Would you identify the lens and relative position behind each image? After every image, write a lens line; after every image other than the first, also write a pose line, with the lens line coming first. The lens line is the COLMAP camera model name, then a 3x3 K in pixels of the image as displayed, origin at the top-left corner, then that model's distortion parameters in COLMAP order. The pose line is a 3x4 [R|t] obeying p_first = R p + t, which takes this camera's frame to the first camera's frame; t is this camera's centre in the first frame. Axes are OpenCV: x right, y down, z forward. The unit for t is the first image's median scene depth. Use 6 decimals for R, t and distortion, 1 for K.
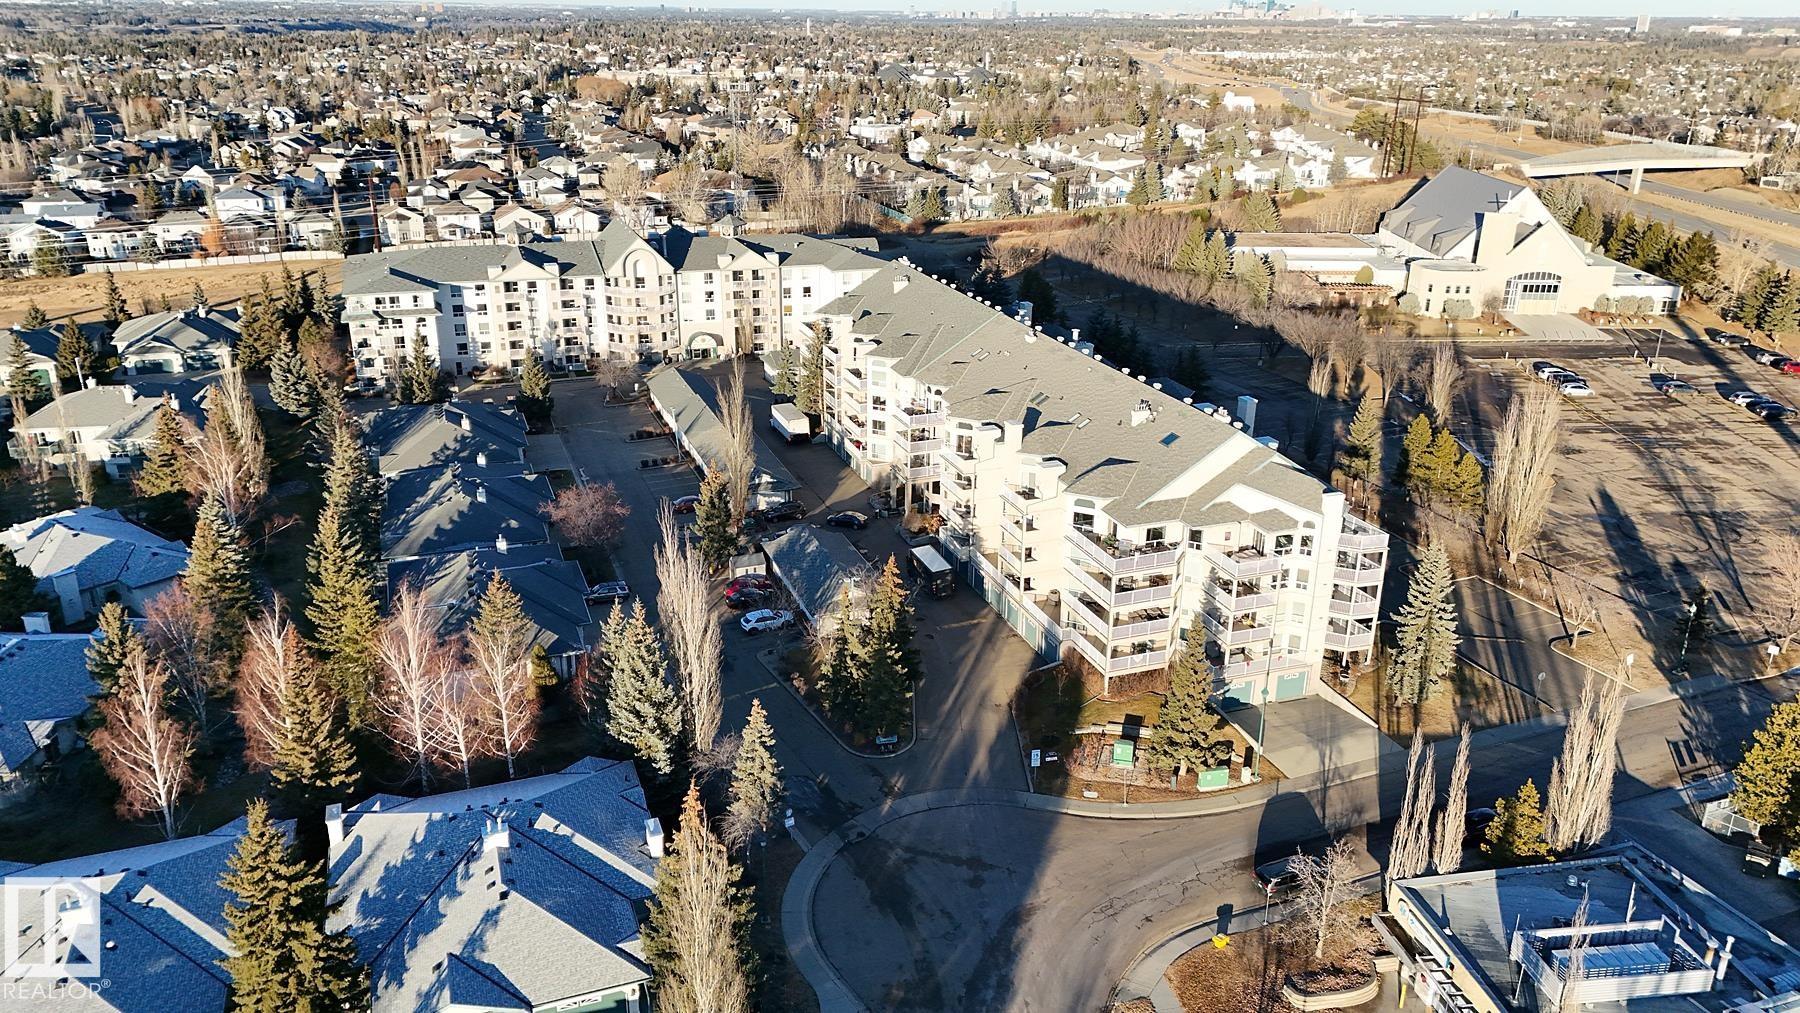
lens RADIAL K [[1306.1, 0, 896.1], [0, 1306.1, 496.4], [0, 0, 1]] dist [0.076447, -0.065207]
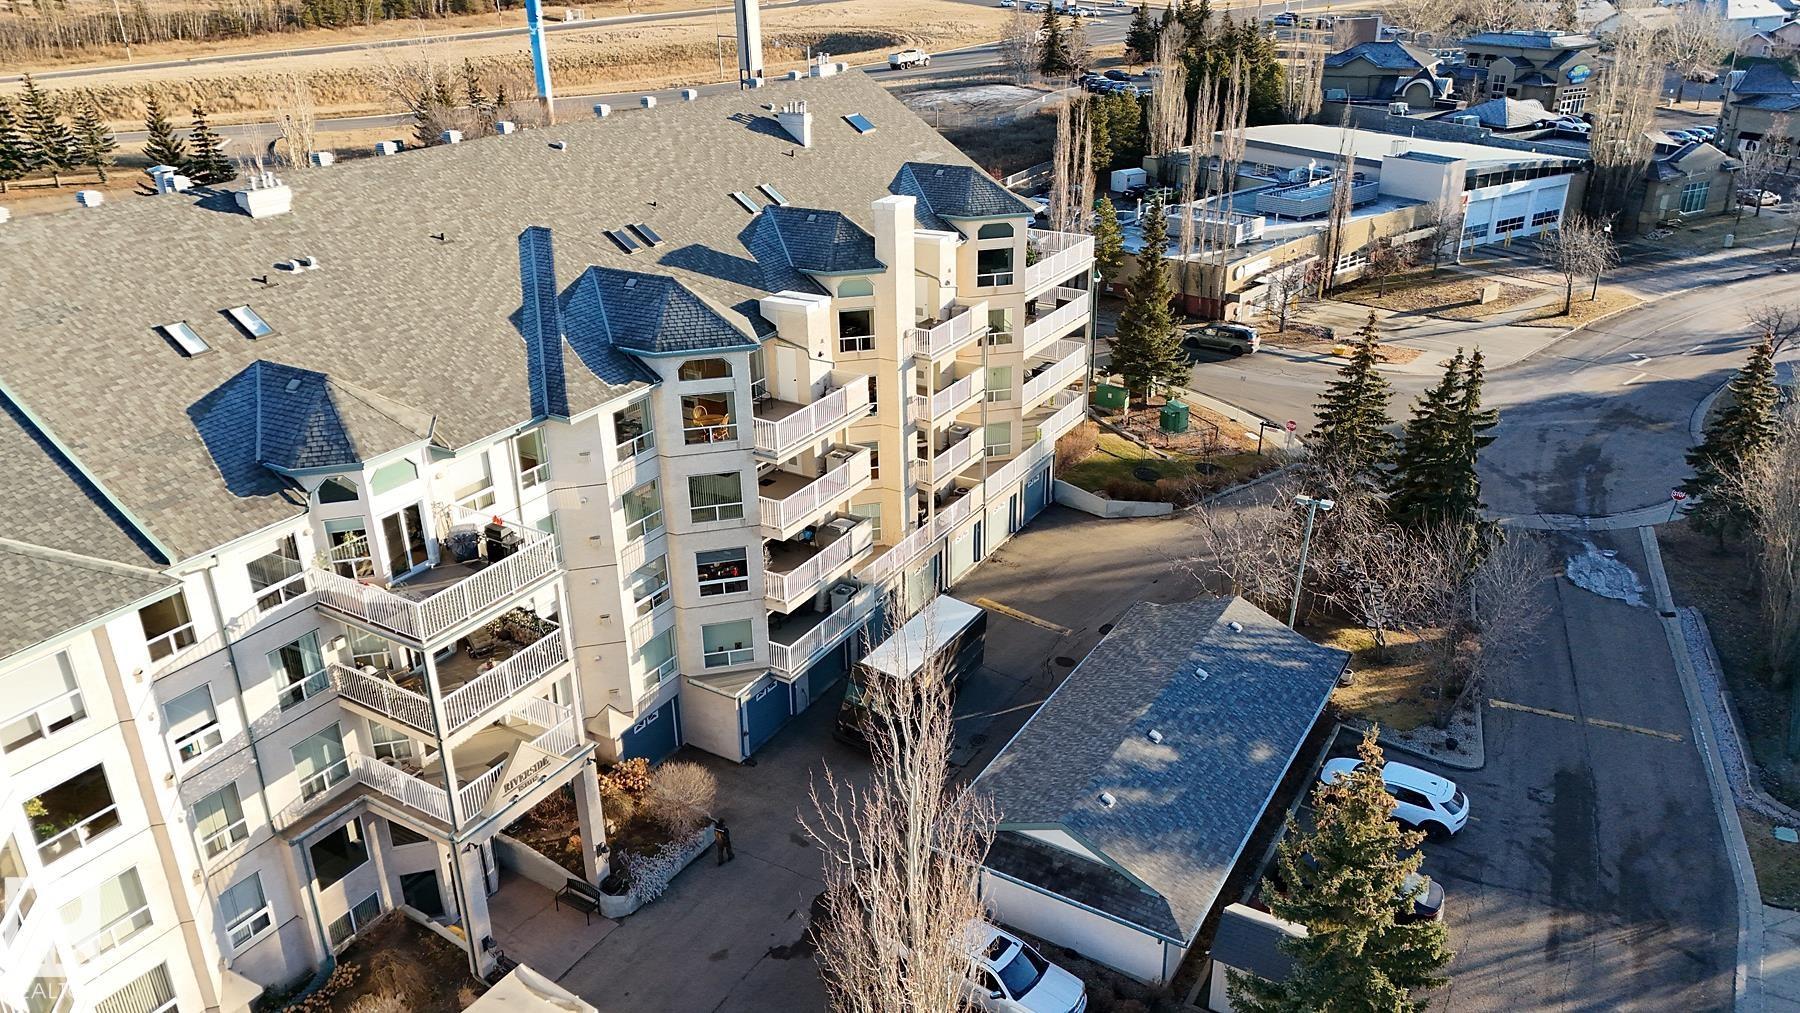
lens RADIAL K [[1306.1, 0, 899.1], [0, 1306.1, 505.0], [0, 0, 1]] dist [0.076447, -0.065207]
pose [[-0.625131, -0.315066, 0.714104, -0.153012], [0.283826, 0.760513, 0.584005, -0.138653], [-0.727086, 0.567761, -0.385997, 0.717739]]
